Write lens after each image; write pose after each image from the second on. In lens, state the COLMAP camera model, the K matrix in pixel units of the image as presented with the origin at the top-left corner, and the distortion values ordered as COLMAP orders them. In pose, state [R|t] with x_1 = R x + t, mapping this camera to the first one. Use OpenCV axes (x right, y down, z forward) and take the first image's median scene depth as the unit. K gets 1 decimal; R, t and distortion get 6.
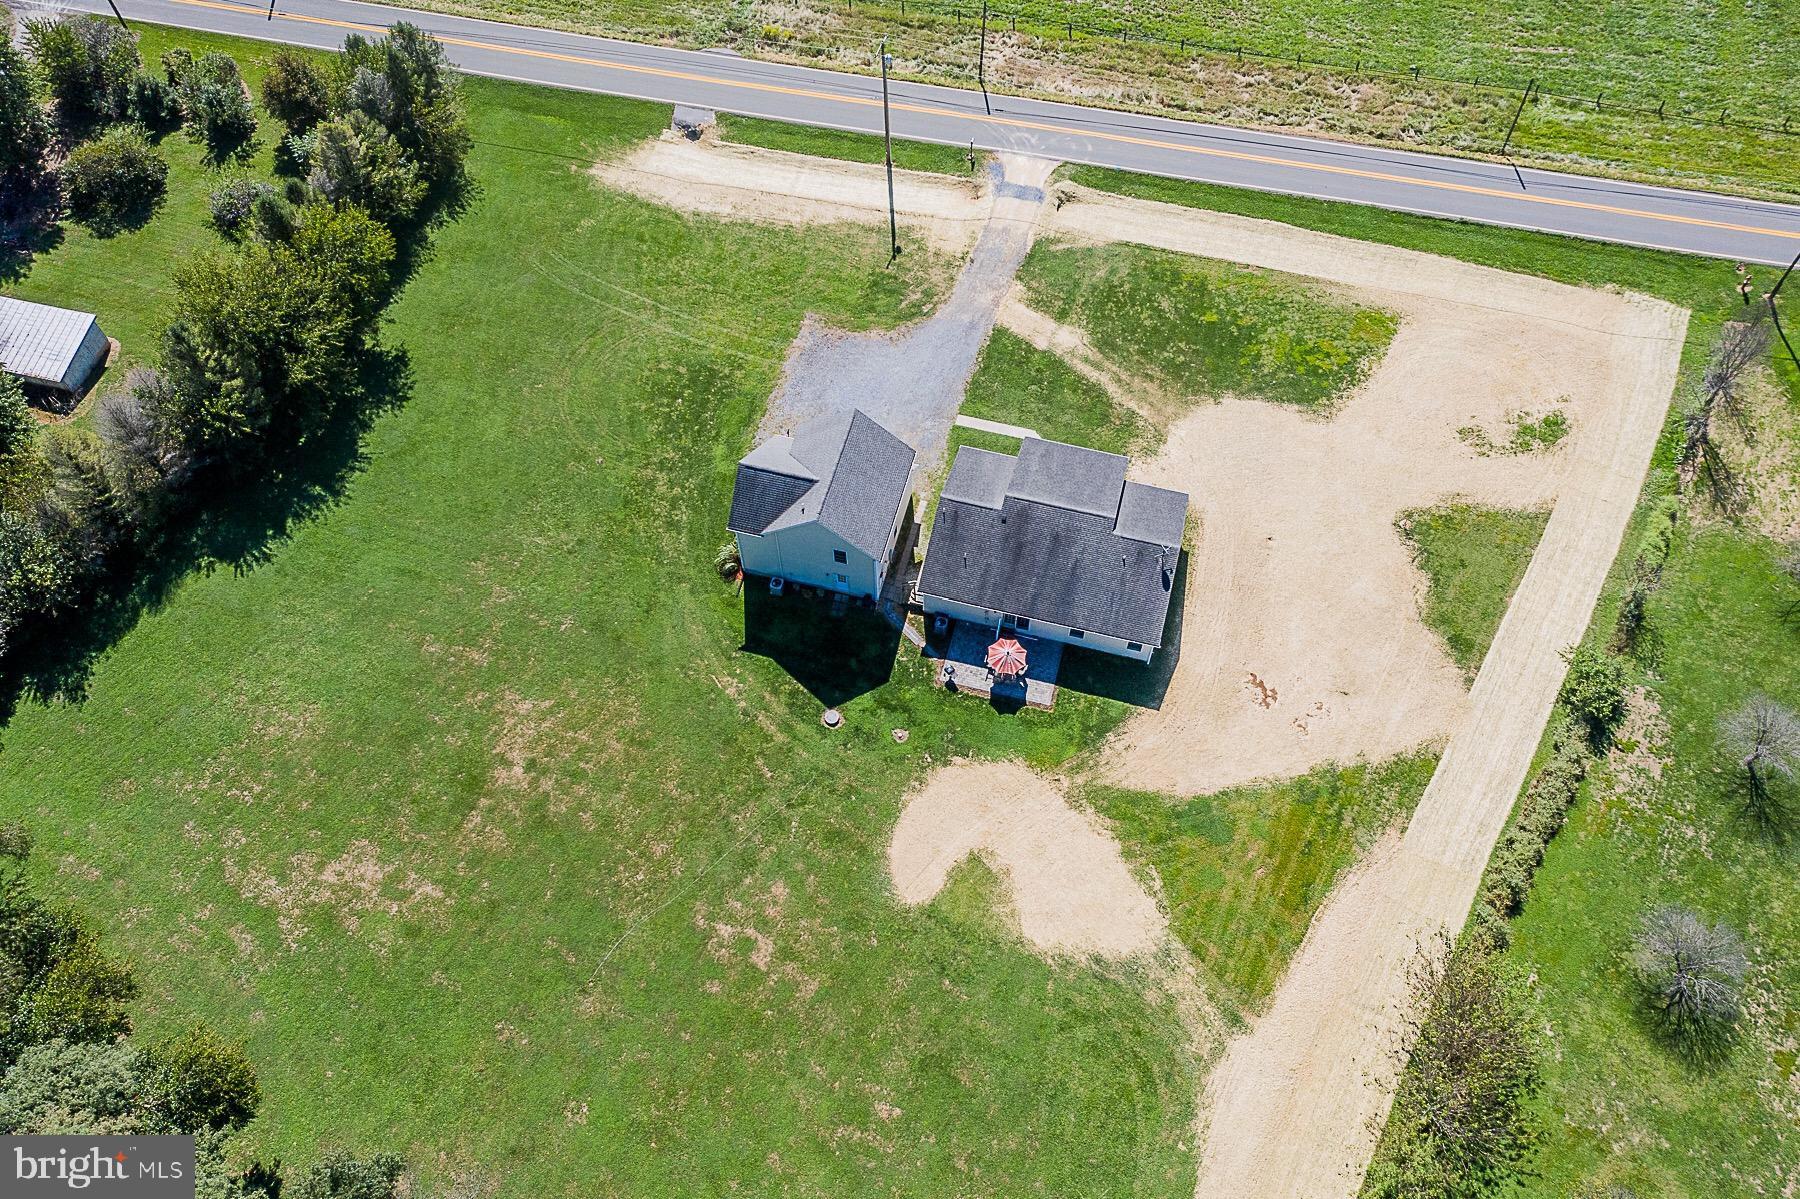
lens RADIAL K [[1432.9, 0, 896.8], [0, 1432.9, 603.6], [0, 0, 1]] dist [-0.014061, -0.002779]
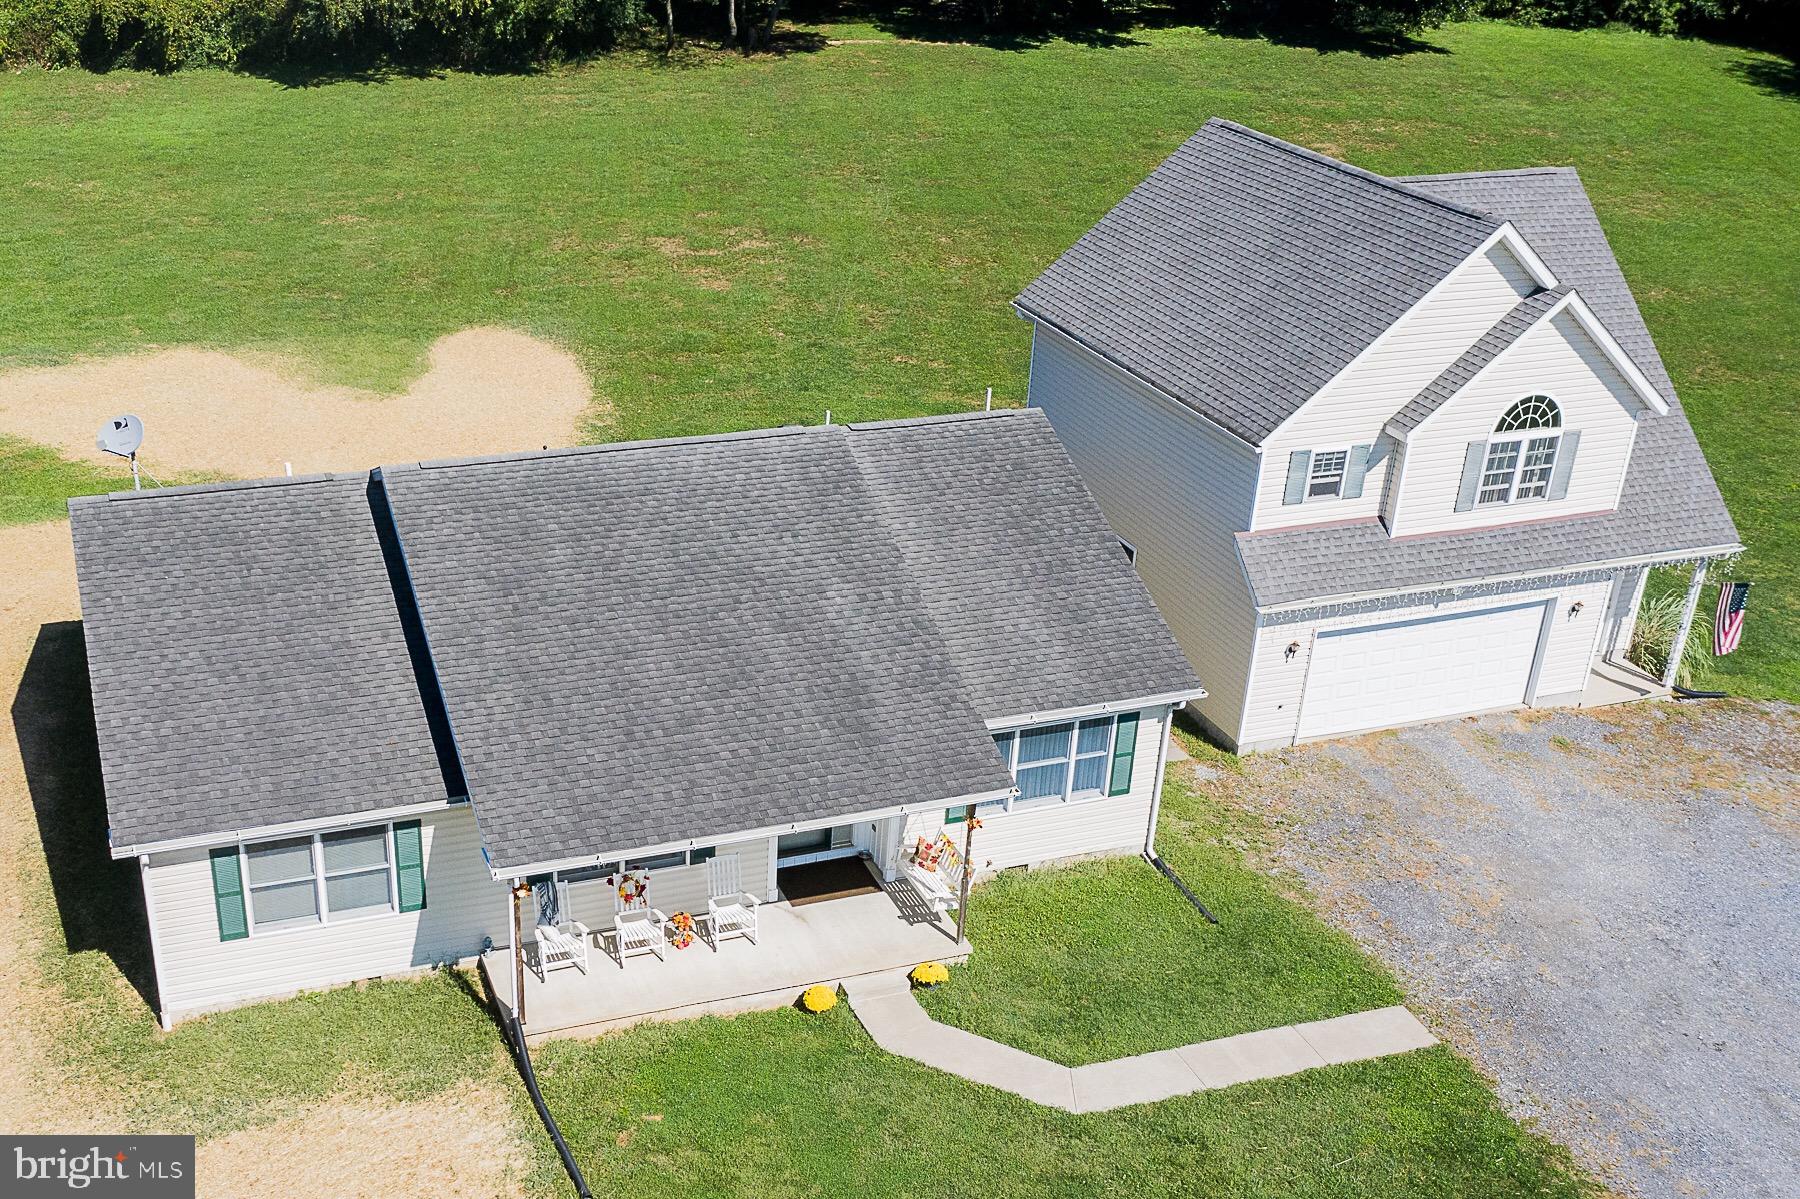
lens RADIAL K [[1929.4, 0, 753.2], [0, 1929.4, 753.7], [0, 0, 1]] dist [-0.014016, 0.006499]
pose [[-0.825461, 0.259797, -0.501118, 0.245405], [-0.499052, 0.078915, 0.862971, -0.320505], [0.263743, 0.962433, 0.064511, 0.943838]]
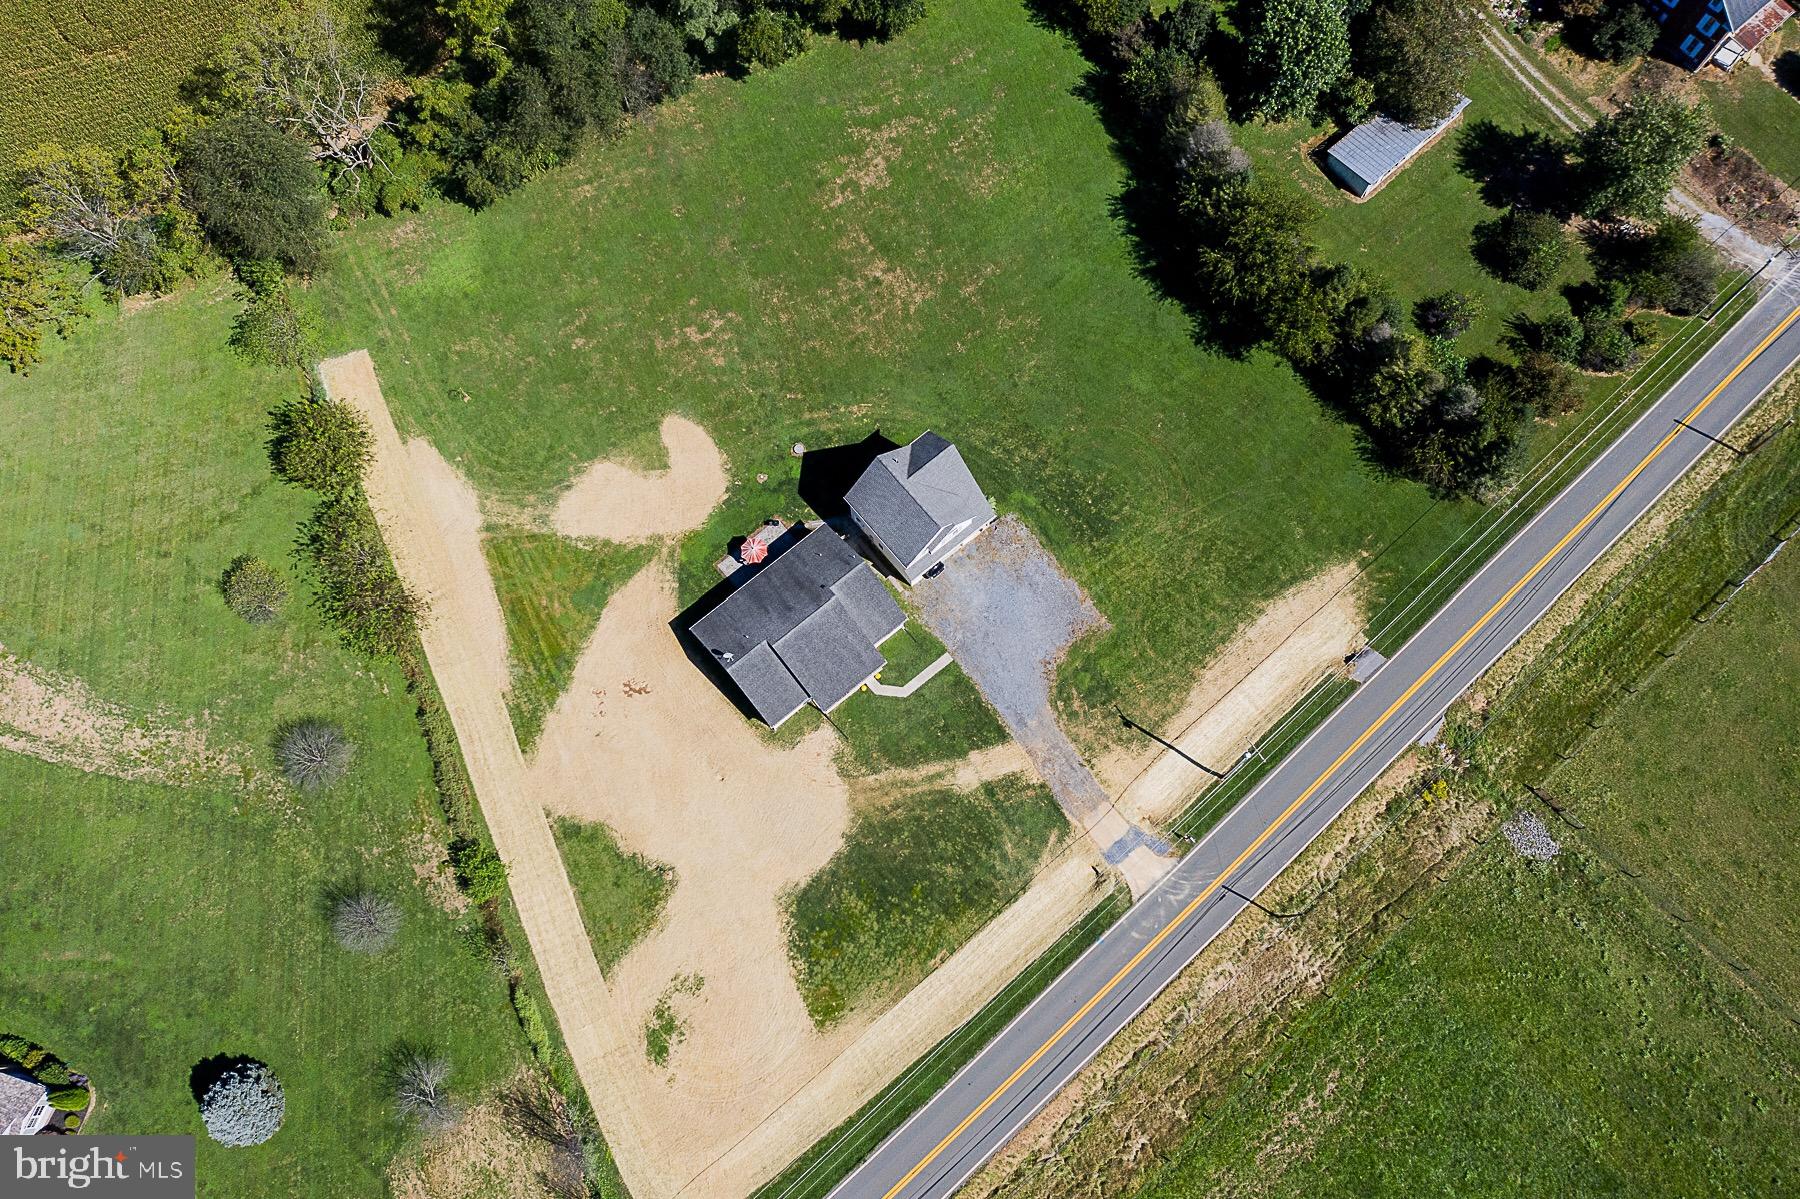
lens RADIAL K [[1426.7, 0, 896.9], [0, 1426.7, 601.0], [0, 0, 1]] dist [-0.012350, -0.000623]
pose [[-0.577426, 0.785686, -0.221985, 0.320624], [-0.701521, -0.338364, 0.627199, -0.896560], [0.417669, 0.517888, 0.746555, 0.004544]]
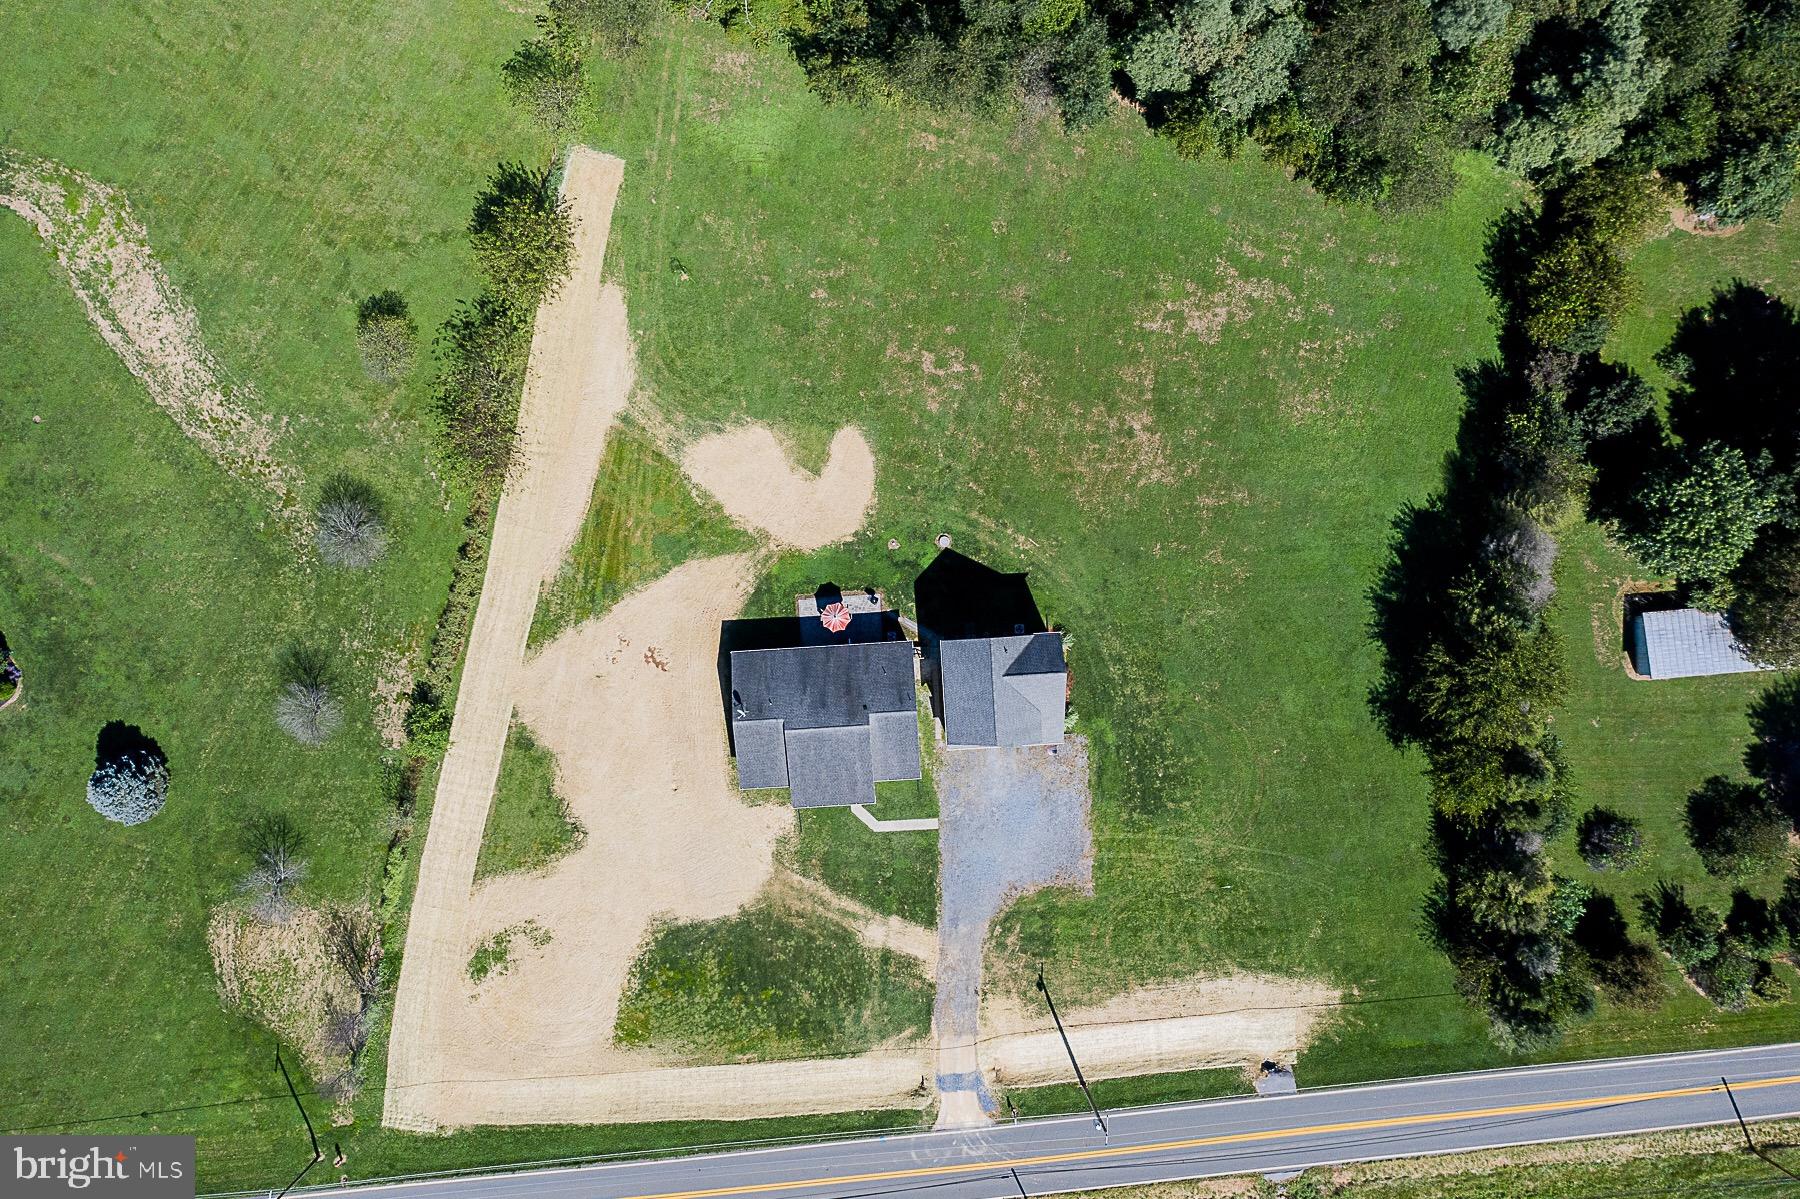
lens RADIAL K [[1432.9, 0, 896.8], [0, 1432.9, 603.6], [0, 0, 1]] dist [-0.014061, -0.002779]
pose [[-0.948710, 0.316007, 0.009427, 0.003996], [-0.270300, -0.826235, 0.494241, -0.585843], [0.163973, 0.466343, 0.869274, -0.172034]]
